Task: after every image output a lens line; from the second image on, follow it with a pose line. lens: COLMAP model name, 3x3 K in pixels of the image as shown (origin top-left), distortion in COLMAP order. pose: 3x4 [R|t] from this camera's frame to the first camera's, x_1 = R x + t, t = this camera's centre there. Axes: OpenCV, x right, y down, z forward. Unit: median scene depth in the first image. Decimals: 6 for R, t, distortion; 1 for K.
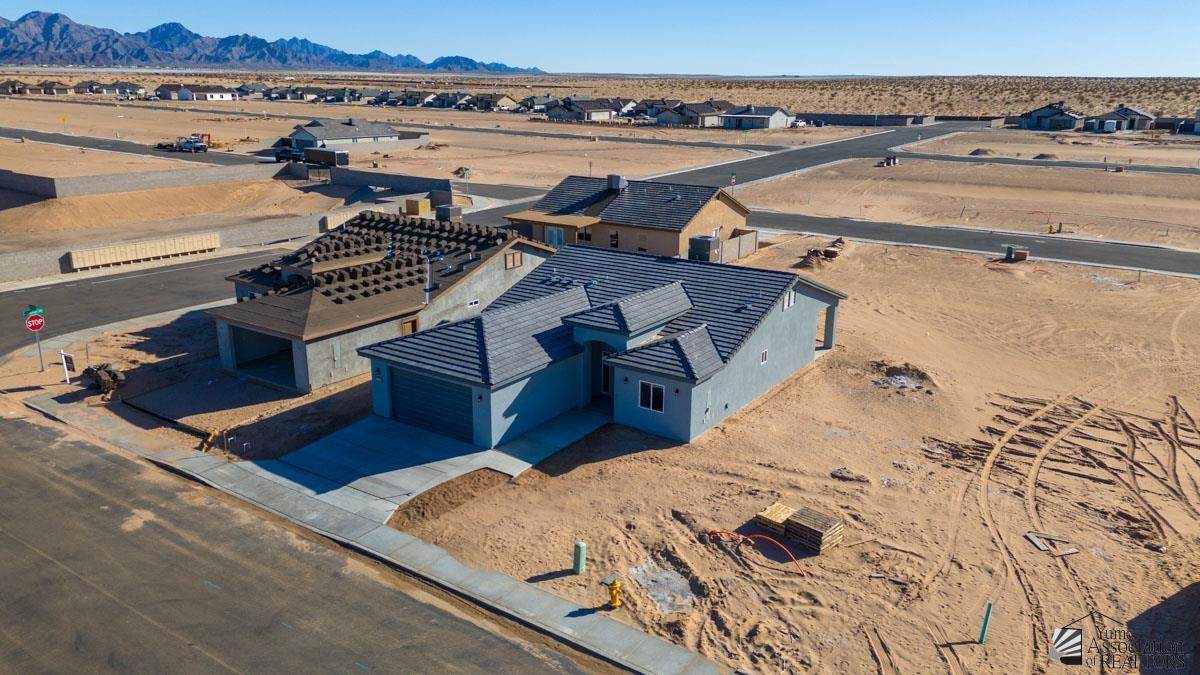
lens RADIAL K [[884.9, 0, 600.0], [0, 884.9, 337.5], [0, 0, 1]] dist [0.076459, -0.074776]
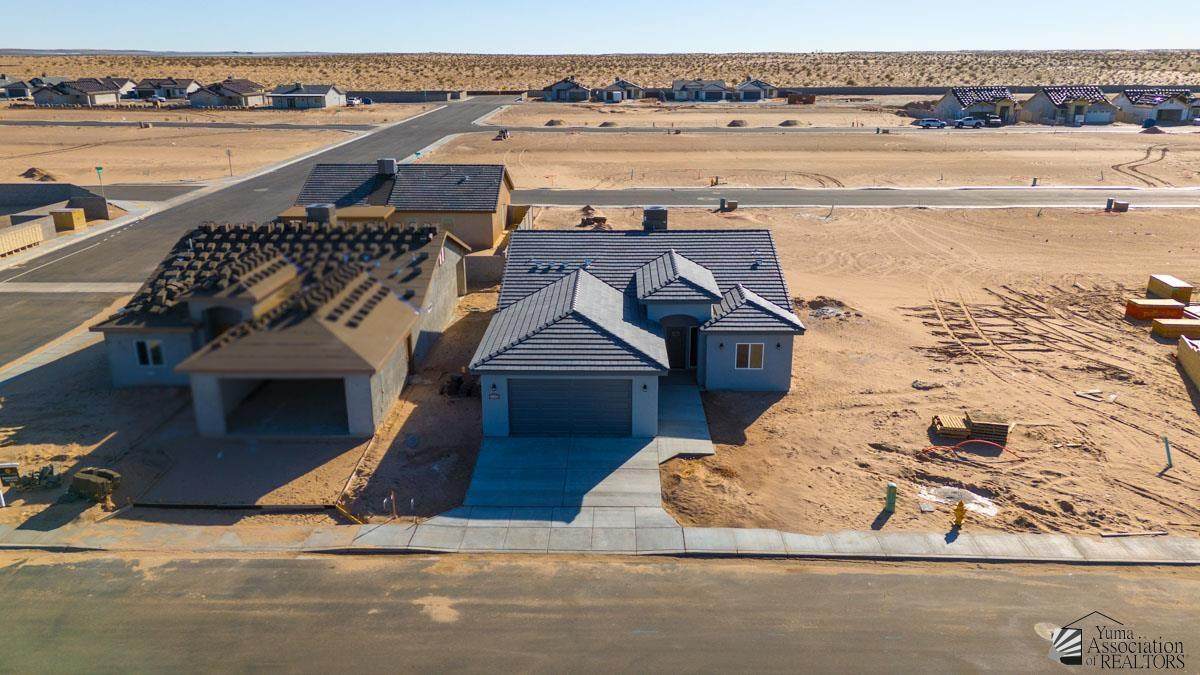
lens RADIAL K [[884.9, 0, 600.0], [0, 884.9, 337.5], [0, 0, 1]] dist [0.076459, -0.074776]
pose [[0.832986, -0.176377, 0.524429, -0.613579], [0.164007, 0.983943, 0.070418, -0.056096], [-0.528428, 0.027353, 0.848537, 0.186046]]
